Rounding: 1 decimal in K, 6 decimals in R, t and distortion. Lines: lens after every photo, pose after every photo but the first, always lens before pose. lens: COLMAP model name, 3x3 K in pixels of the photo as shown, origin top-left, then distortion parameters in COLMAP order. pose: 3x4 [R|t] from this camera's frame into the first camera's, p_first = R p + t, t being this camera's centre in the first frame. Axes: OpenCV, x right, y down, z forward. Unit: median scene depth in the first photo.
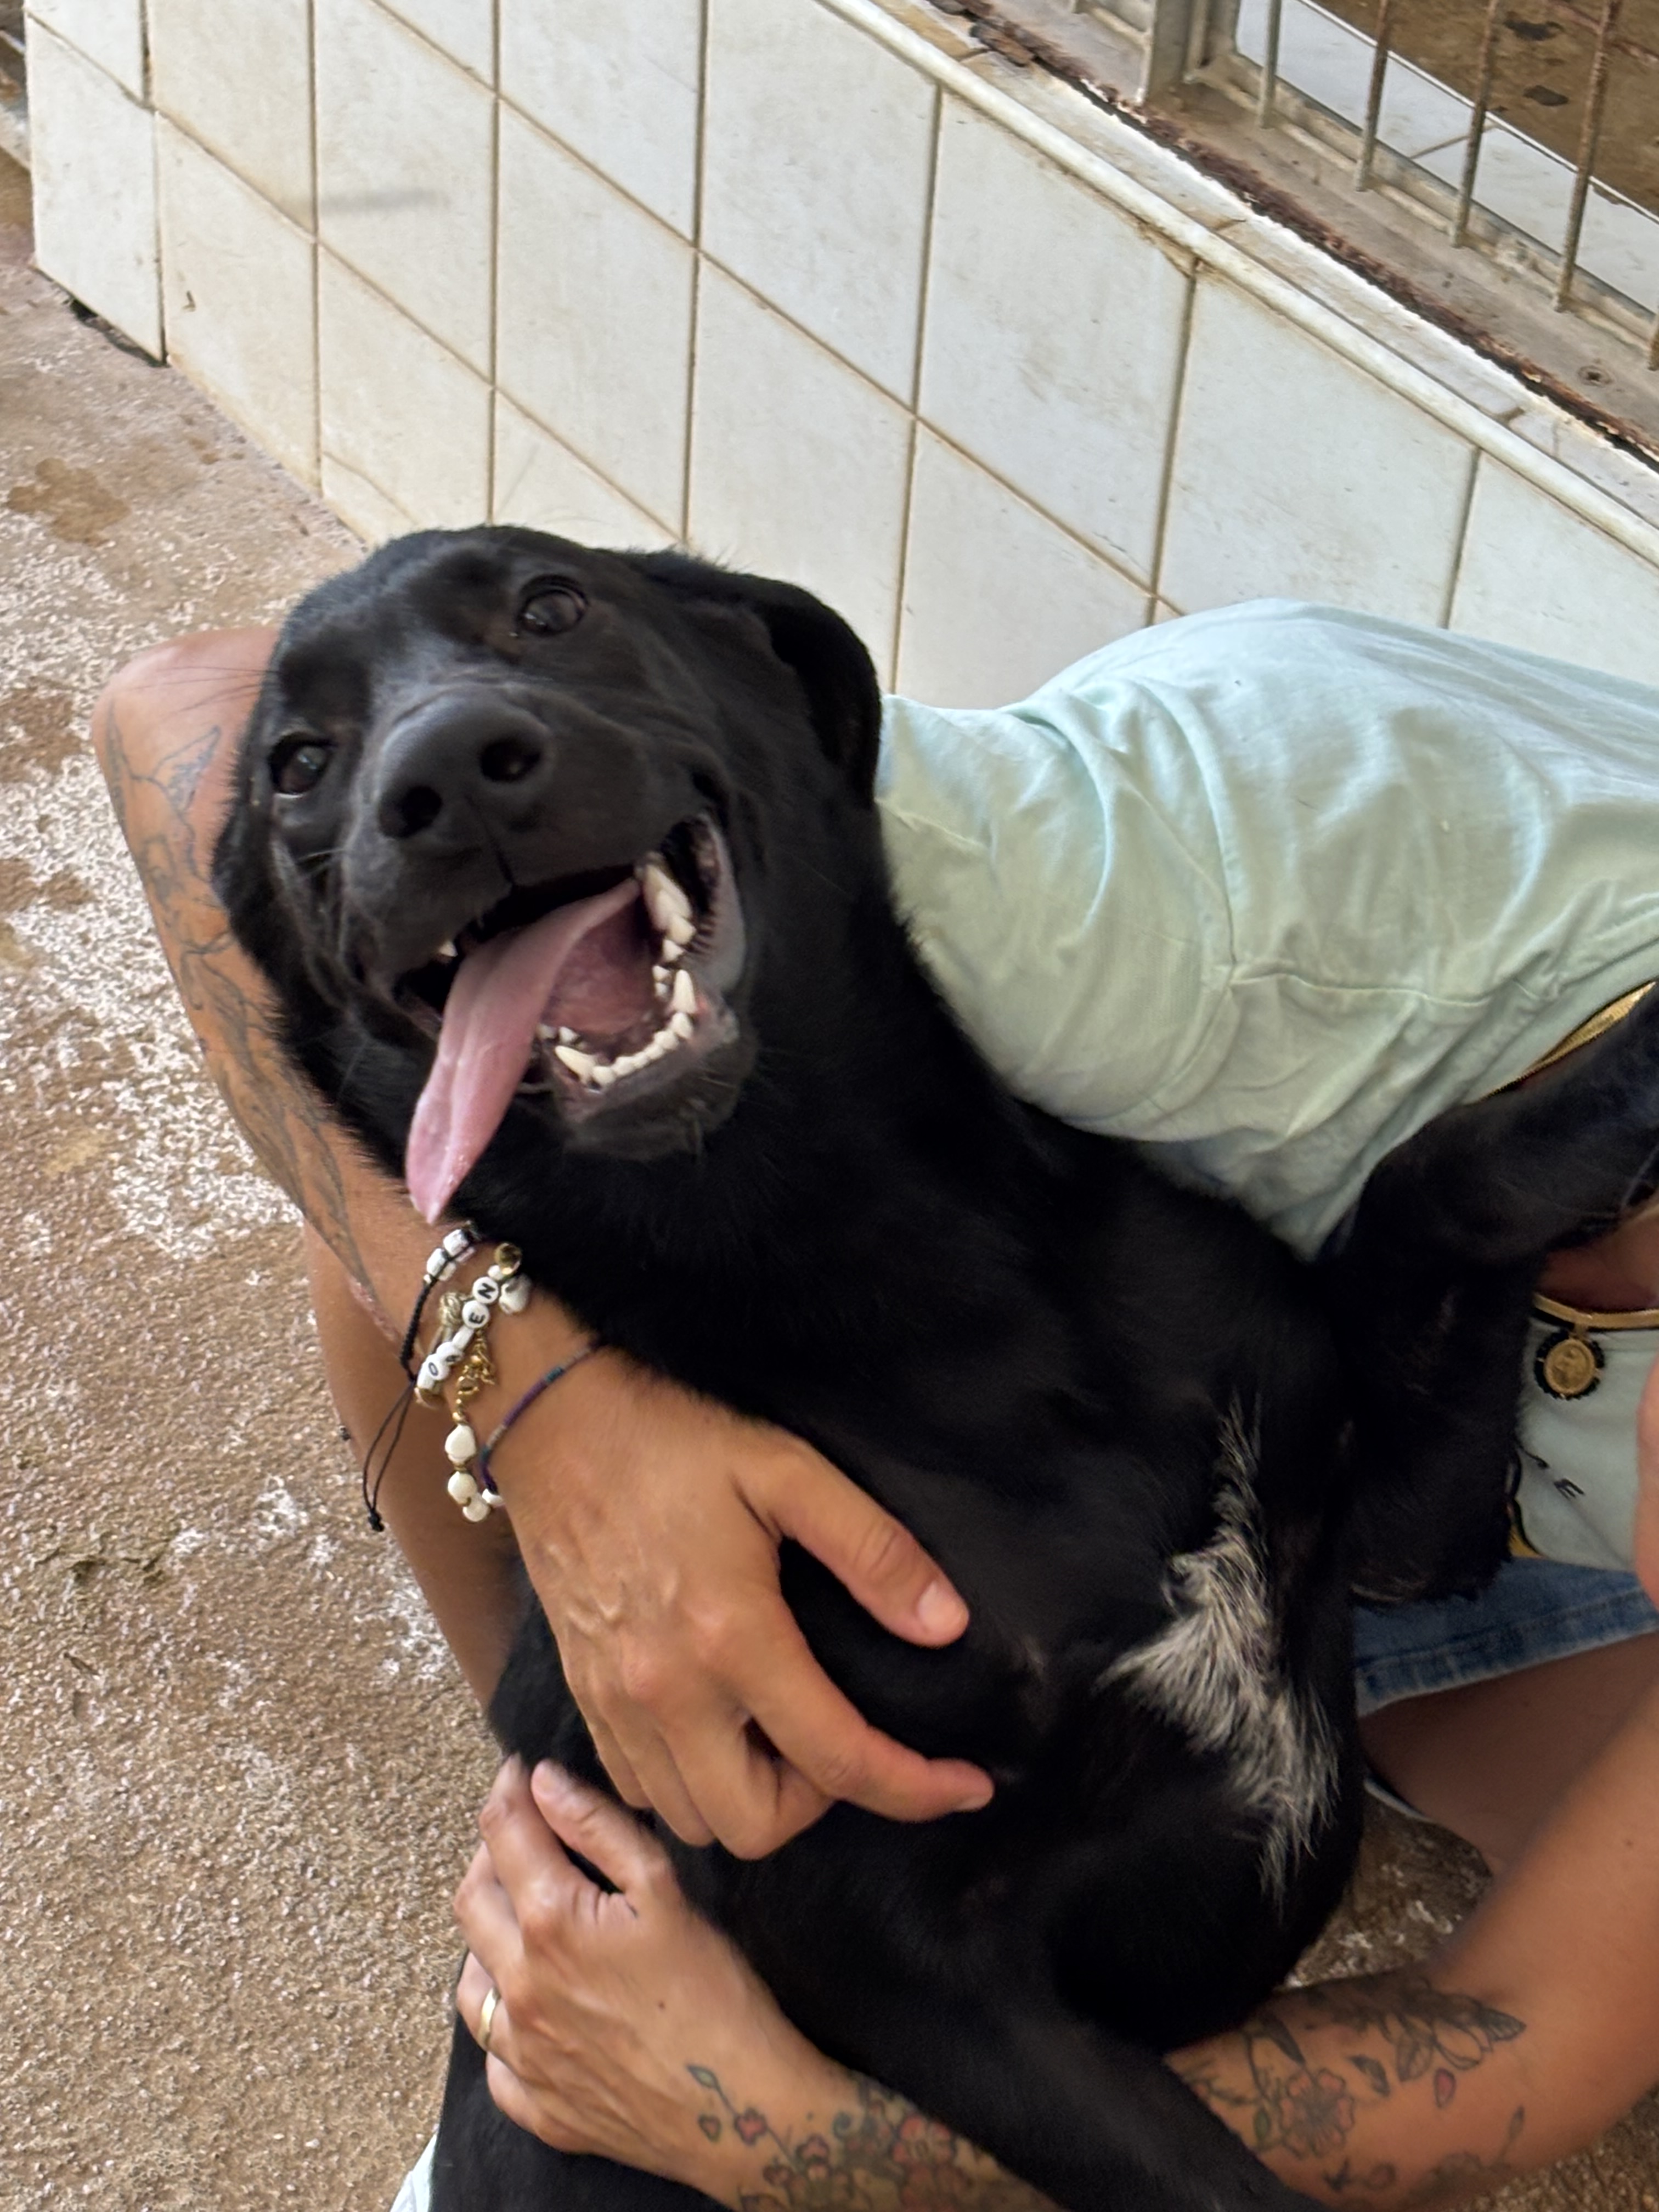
lens RADIAL K [[4679.9, 0, 801.9], [0, 4679.9, 1160.4], [0, 0, 1]] dist [0.104249, 0.000000]
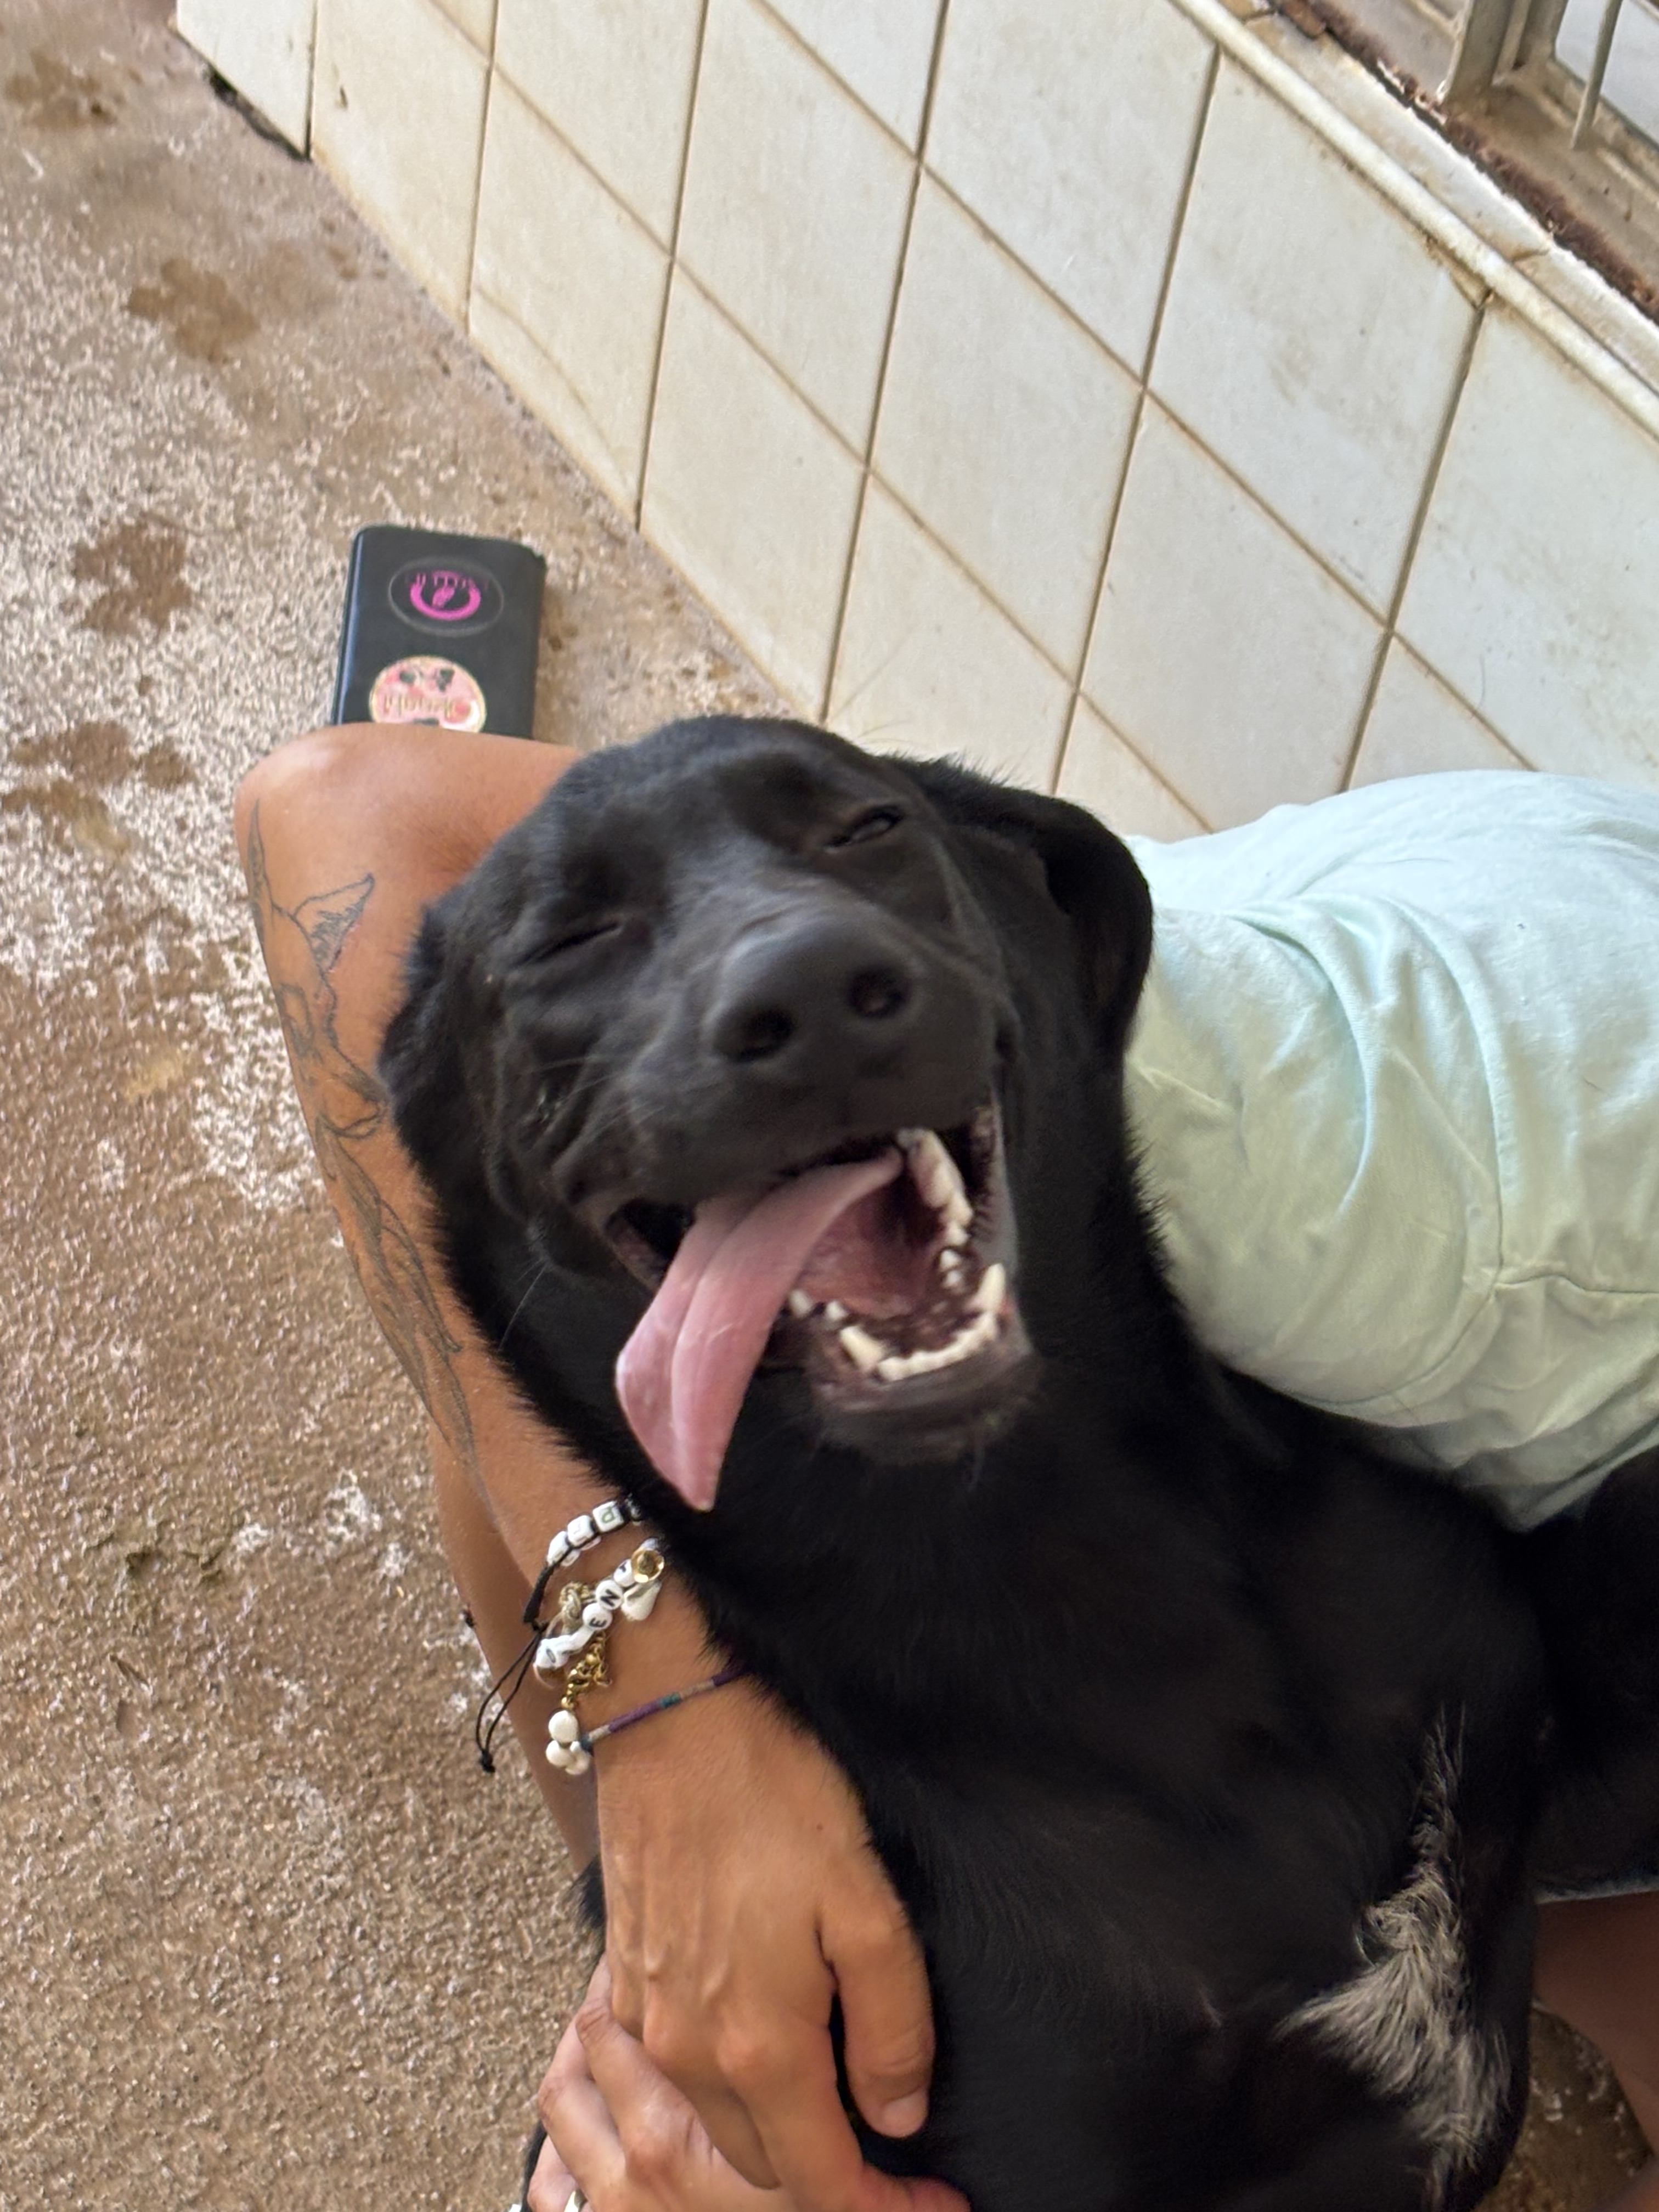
lens RADIAL K [[4679.9, 0, 890.2], [0, 4679.9, 1185.3], [0, 0, 1]] dist [0.104249, 0.000000]
pose [[0.994752, 0.097734, 0.030280, -0.040862], [-0.100051, 0.991090, 0.087926, -0.085962], [-0.021417, -0.090494, 0.995667, 0.076501]]
